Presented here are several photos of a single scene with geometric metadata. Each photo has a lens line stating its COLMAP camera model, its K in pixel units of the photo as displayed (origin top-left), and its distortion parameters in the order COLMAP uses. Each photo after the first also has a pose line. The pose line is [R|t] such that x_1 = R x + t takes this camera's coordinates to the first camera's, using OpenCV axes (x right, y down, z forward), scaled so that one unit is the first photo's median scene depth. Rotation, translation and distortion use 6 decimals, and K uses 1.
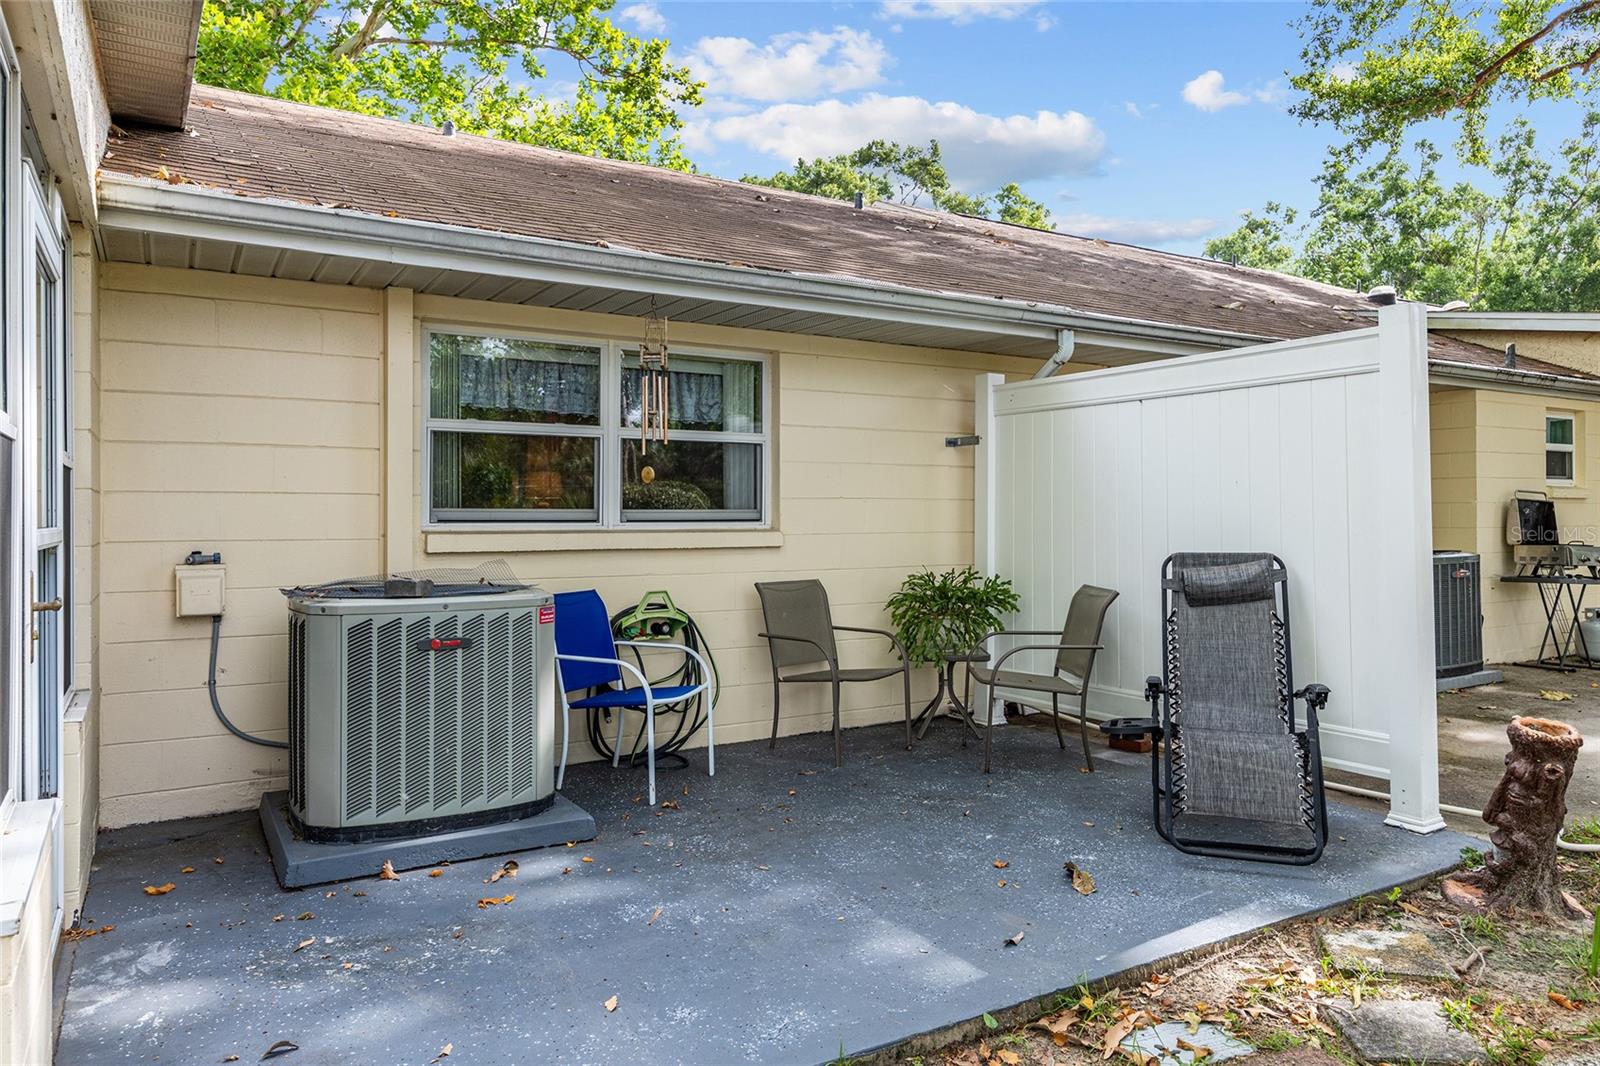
lens RADIAL K [[1070.6, 0, 802.2], [0, 1070.6, 522.3], [0, 0, 1]] dist [-0.003224, -0.000221]
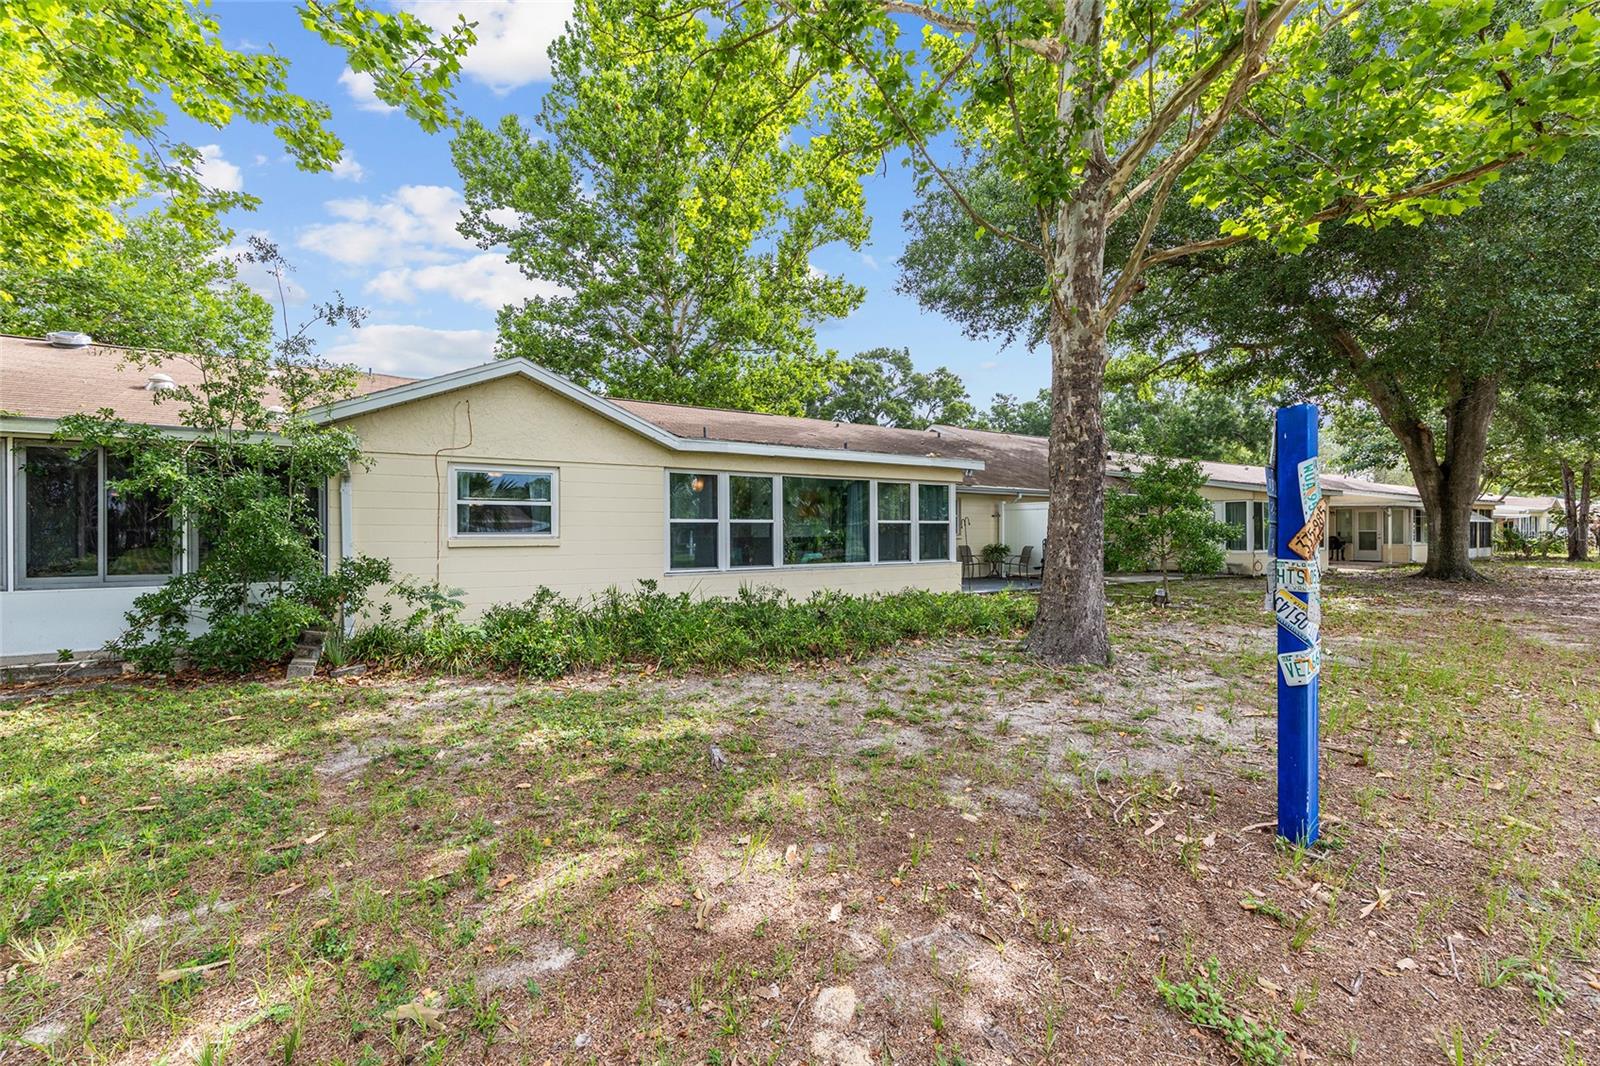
lens RADIAL K [[633.2, 0, 793.0], [0, 633.2, 533.1], [0, 0, 1]] dist [0.003430, 0.000121]
pose [[0.999938, -0.001591, -0.011015, -0.698351], [0.001520, 0.999978, -0.006495, 0.014652], [0.011025, 0.006478, 0.999918, -1.744608]]
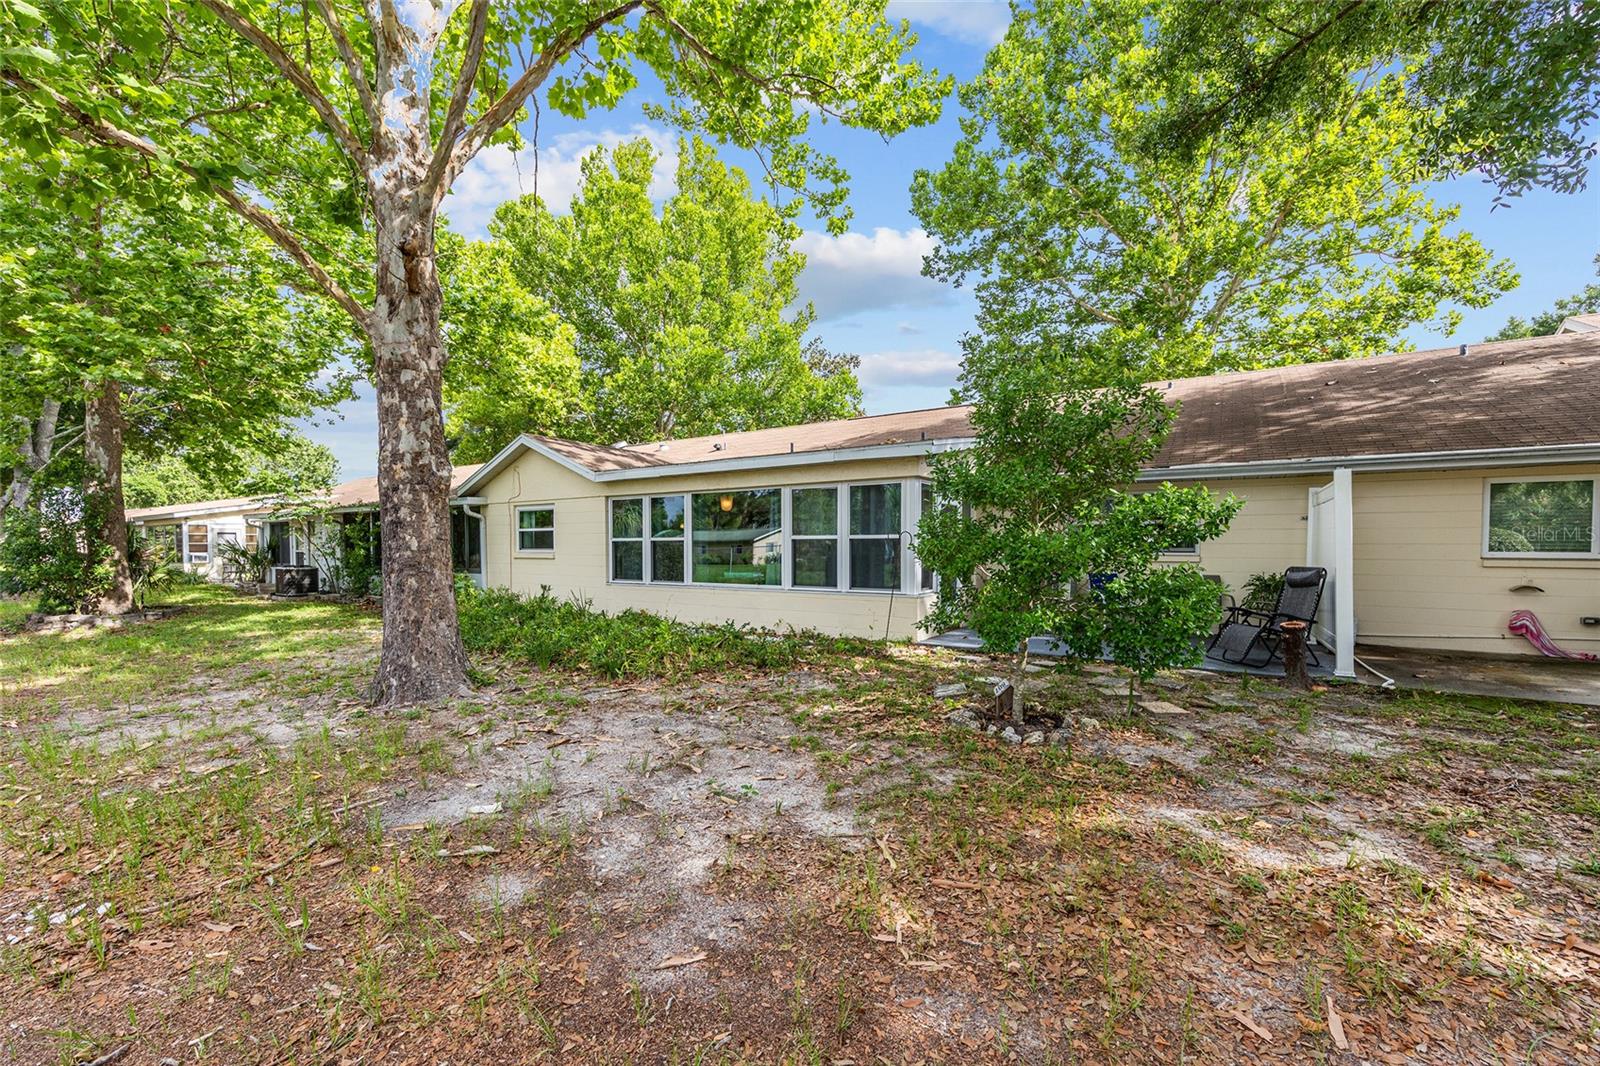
lens RADIAL K [[633.2, 0, 795.9], [0, 633.2, 563.0], [0, 0, 1]] dist [0.003430, 0.000121]
pose [[0.436523, 0.024478, -0.899360, 0.891078], [-0.005453, 0.999683, 0.024561, -0.005935], [0.899677, -0.005817, 0.436518, -0.566665]]
